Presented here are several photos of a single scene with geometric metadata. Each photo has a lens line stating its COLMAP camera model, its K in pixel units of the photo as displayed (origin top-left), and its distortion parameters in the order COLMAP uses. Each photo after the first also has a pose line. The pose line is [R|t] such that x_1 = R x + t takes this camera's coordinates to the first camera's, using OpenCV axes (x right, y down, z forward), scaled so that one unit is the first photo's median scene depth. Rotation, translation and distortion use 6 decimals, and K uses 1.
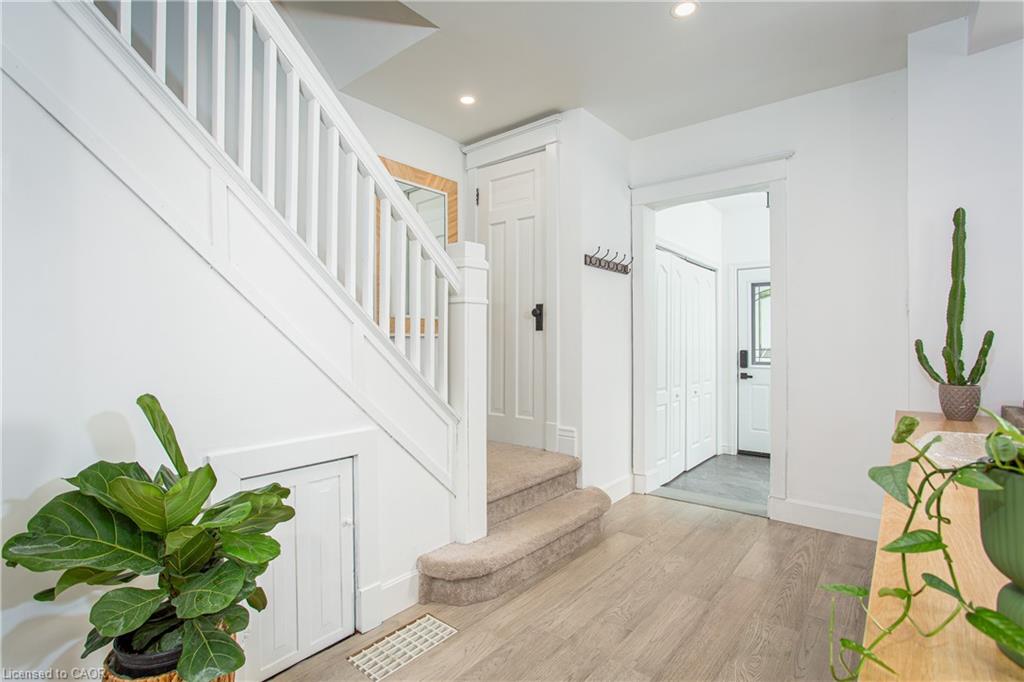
lens RADIAL K [[492.3, 0, 512.0], [0, 492.3, 341.0], [0, 0, 1]] dist [-0.064045, 0.035659]
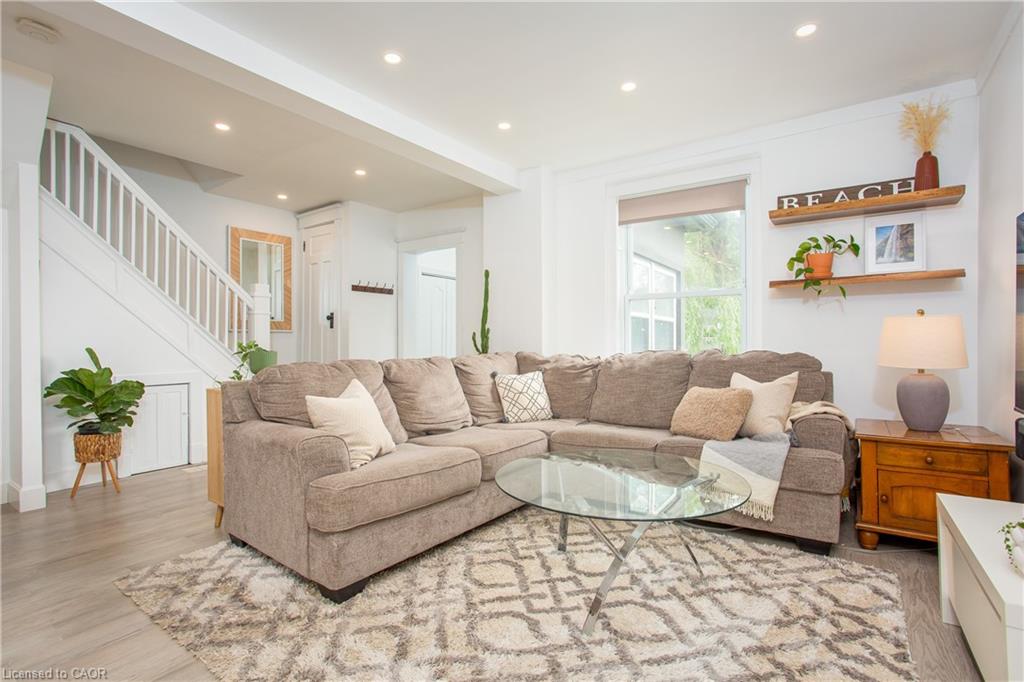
lens RADIAL K [[492.3, 0, 512.0], [0, 492.3, 341.0], [0, 0, 1]] dist [-0.064045, 0.035659]
pose [[0.997933, 0.000423, 0.064255, 0.601921], [-0.000252, 0.999996, -0.002673, 0.028326], [-0.064256, 0.002652, 0.997930, -0.769821]]
